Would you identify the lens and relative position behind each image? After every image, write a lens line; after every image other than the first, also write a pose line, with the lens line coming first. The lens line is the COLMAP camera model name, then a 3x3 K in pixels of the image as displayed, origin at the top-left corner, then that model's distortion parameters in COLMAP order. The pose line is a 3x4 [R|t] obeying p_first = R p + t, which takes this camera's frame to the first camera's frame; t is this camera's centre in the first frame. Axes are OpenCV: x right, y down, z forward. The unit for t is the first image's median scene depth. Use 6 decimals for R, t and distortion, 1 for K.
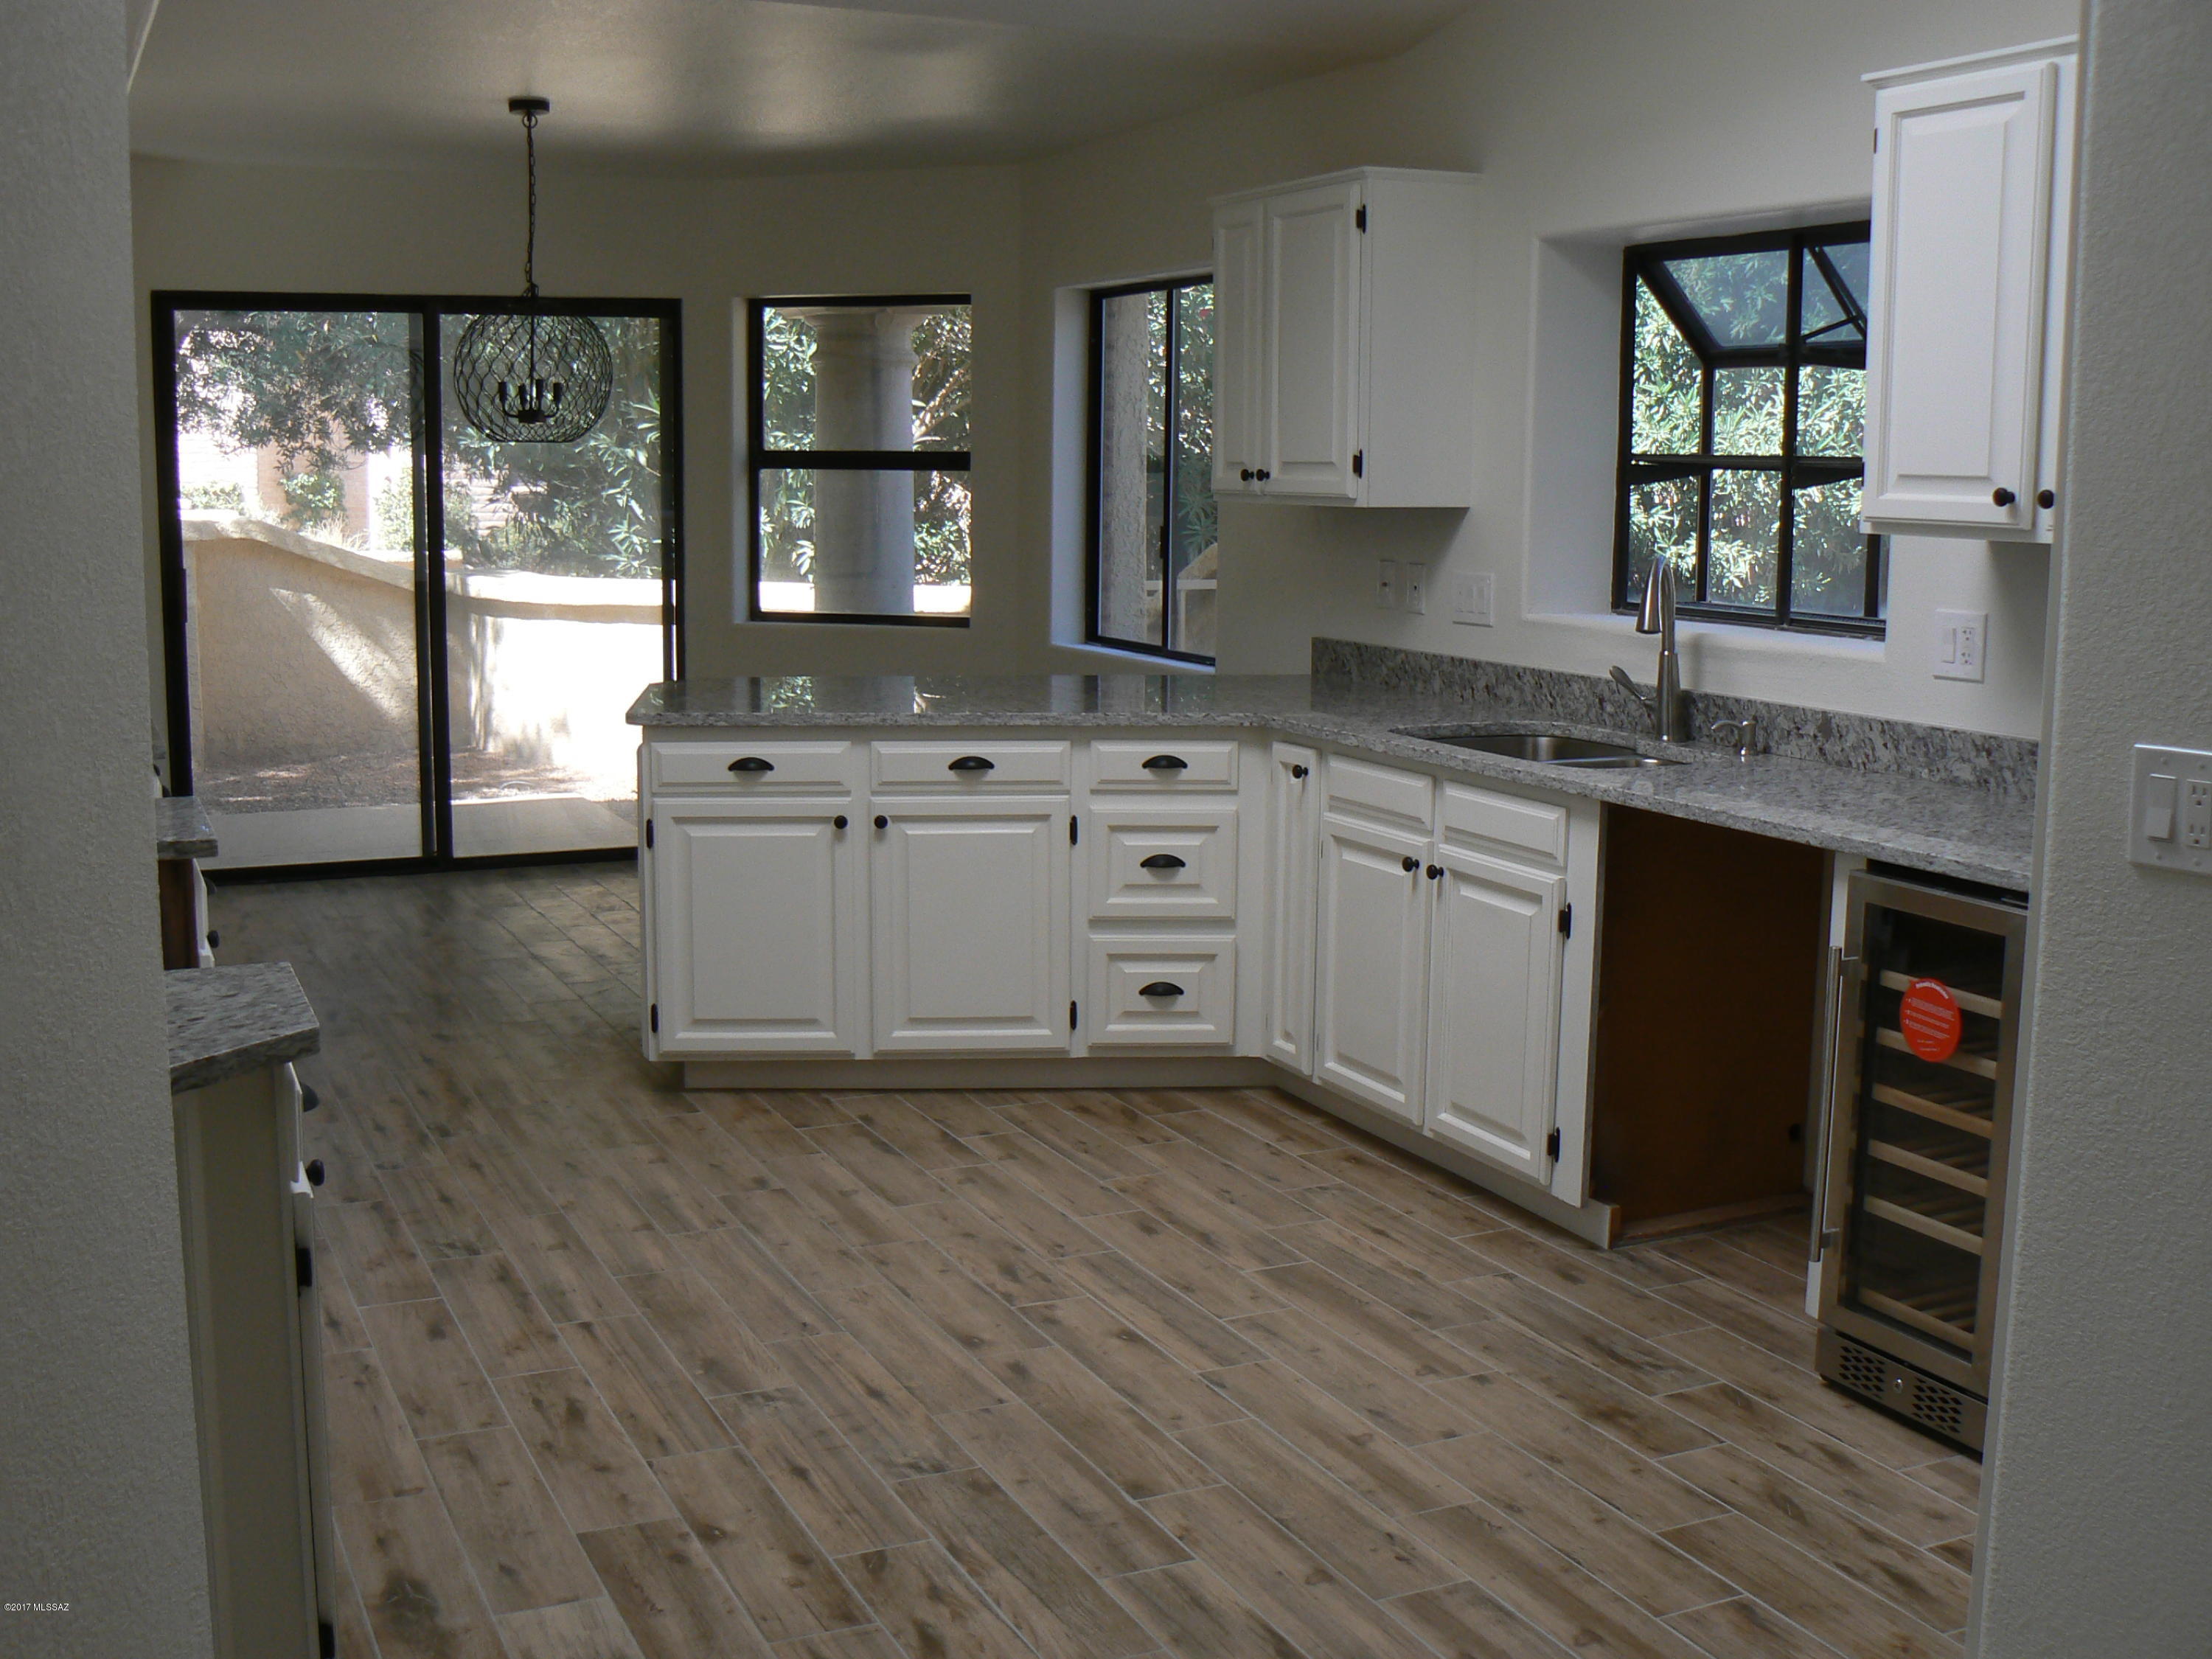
lens RADIAL K [[2368.4, 0, 1103.6], [0, 2368.4, 834.0], [0, 0, 1]] dist [-0.133953, 0.000000]
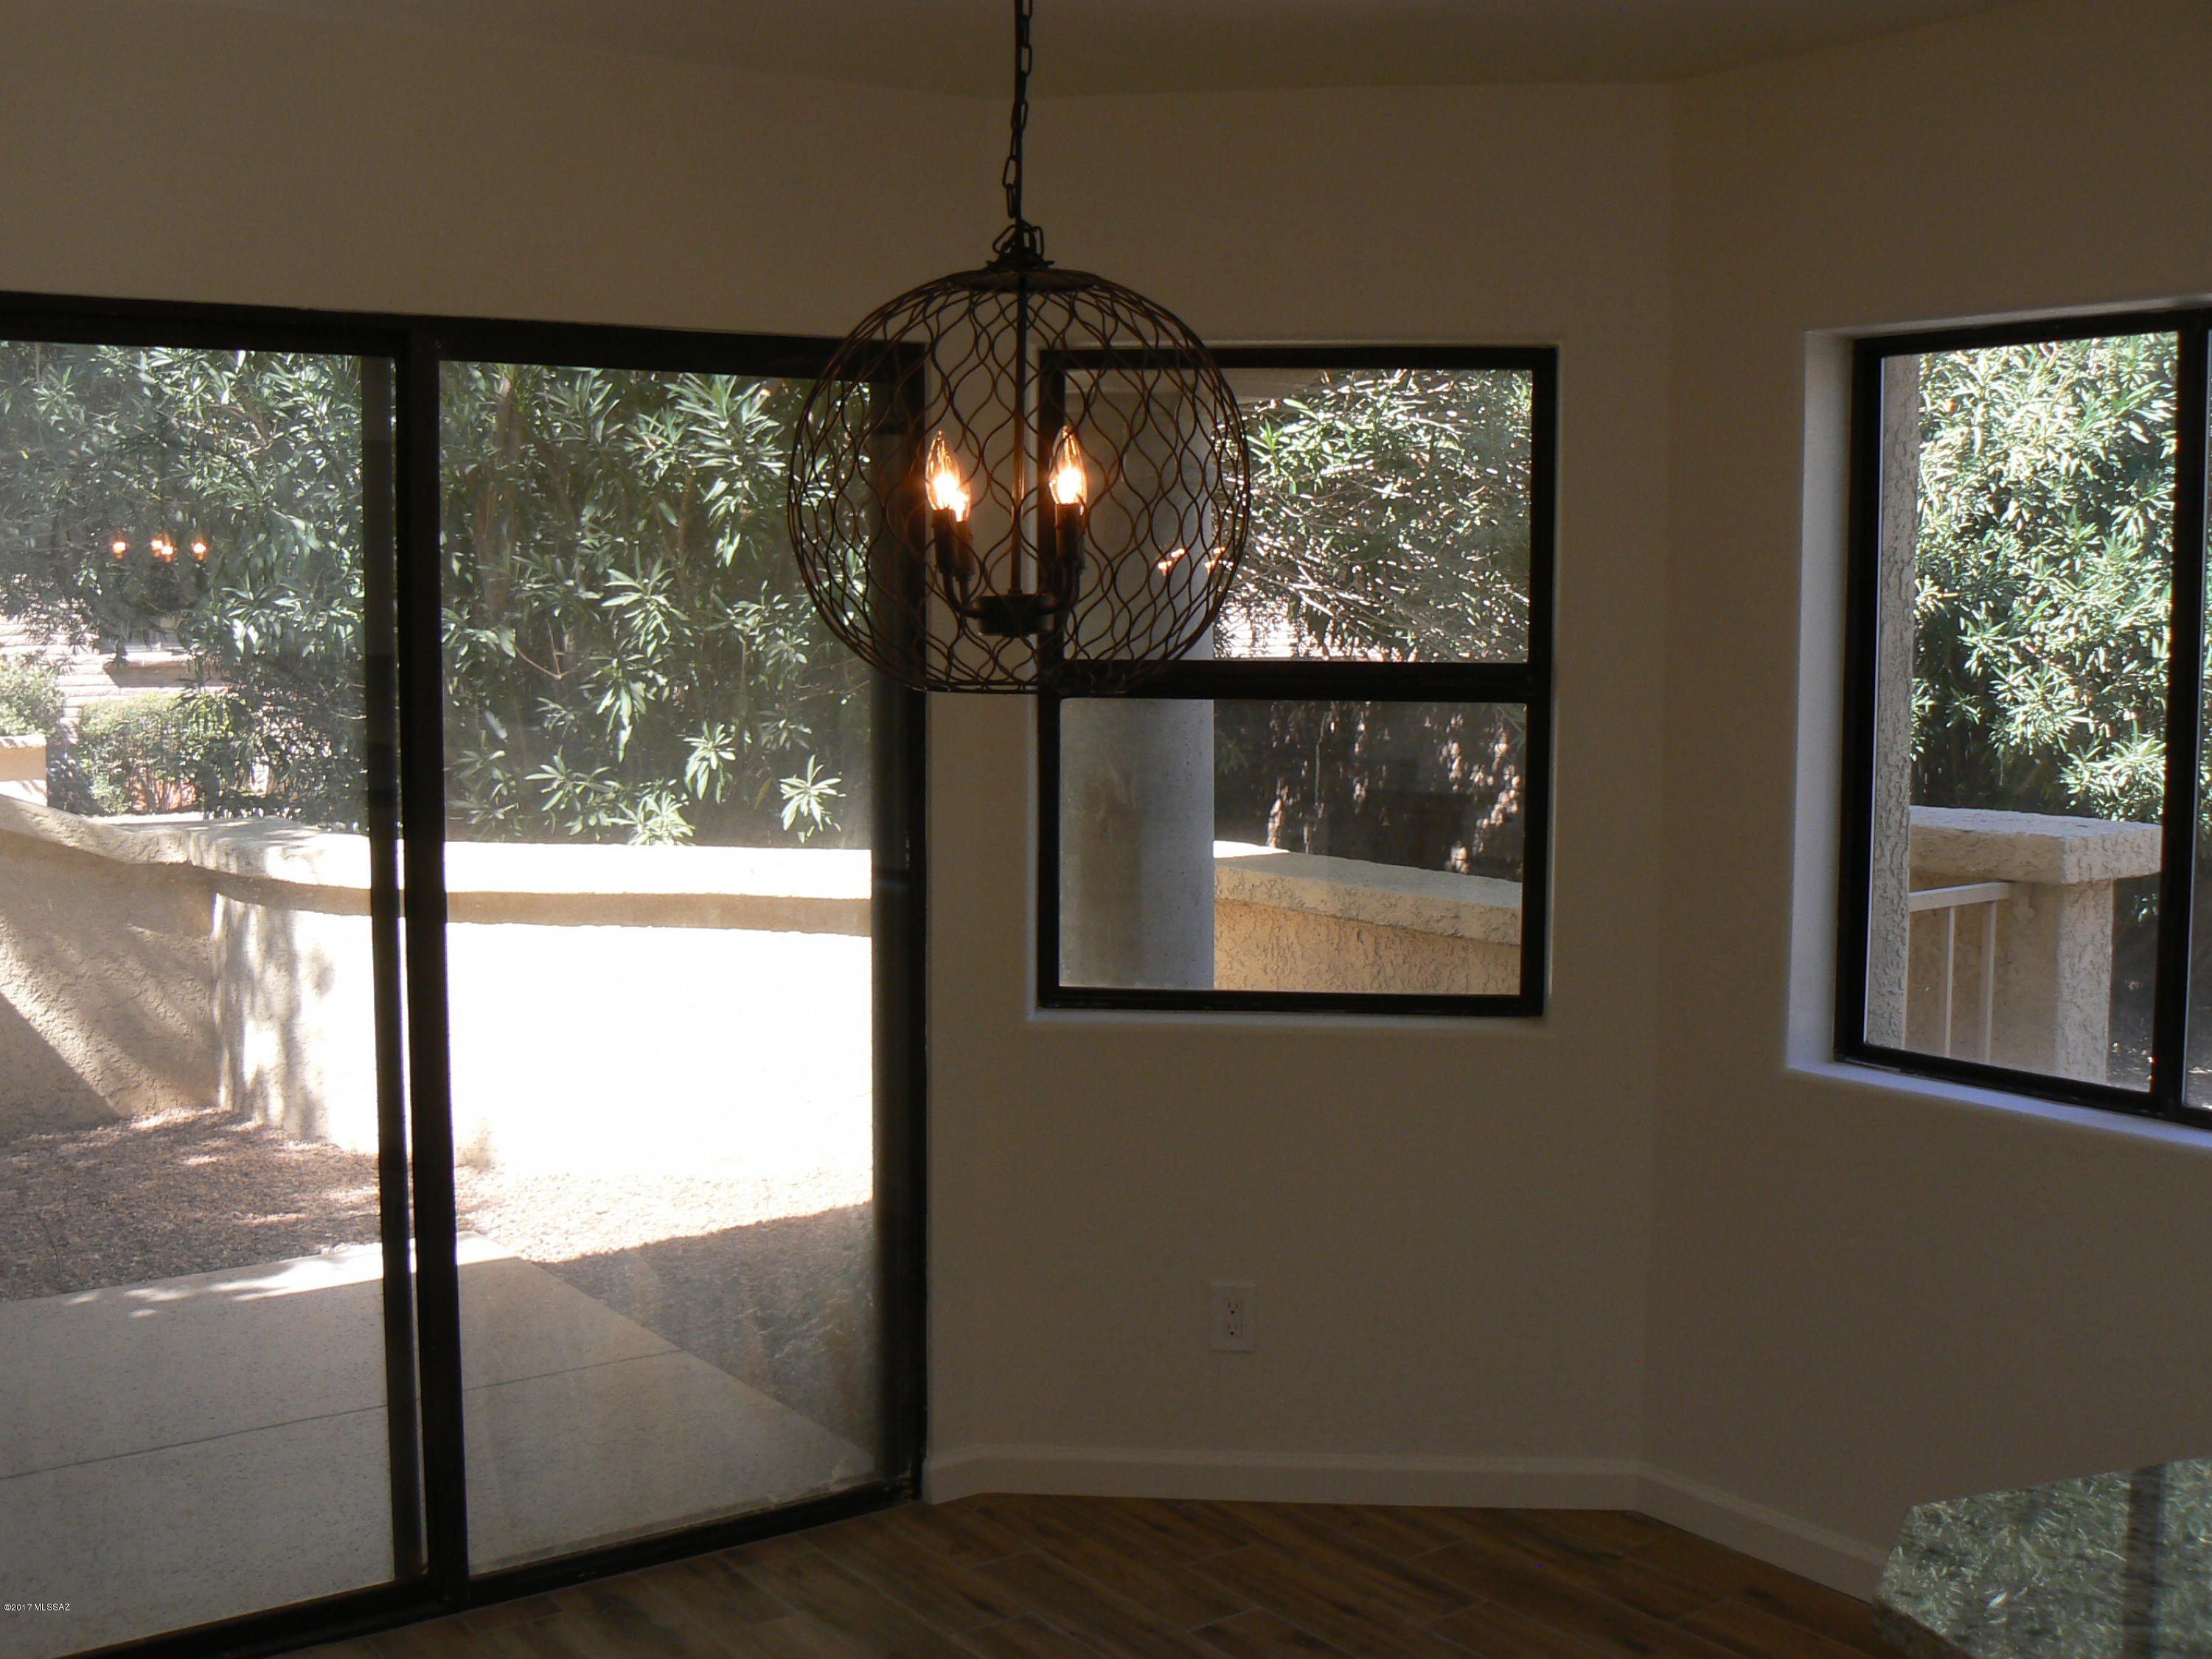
lens RADIAL K [[2368.4, 0, 1086.1], [0, 2368.4, 812.1], [0, 0, 1]] dist [-0.133953, 0.000000]
pose [[0.982354, -0.027605, 0.184982, -0.396745], [0.039842, 0.997233, -0.062760, -0.173192], [-0.182738, 0.069023, 0.980736, 0.892634]]
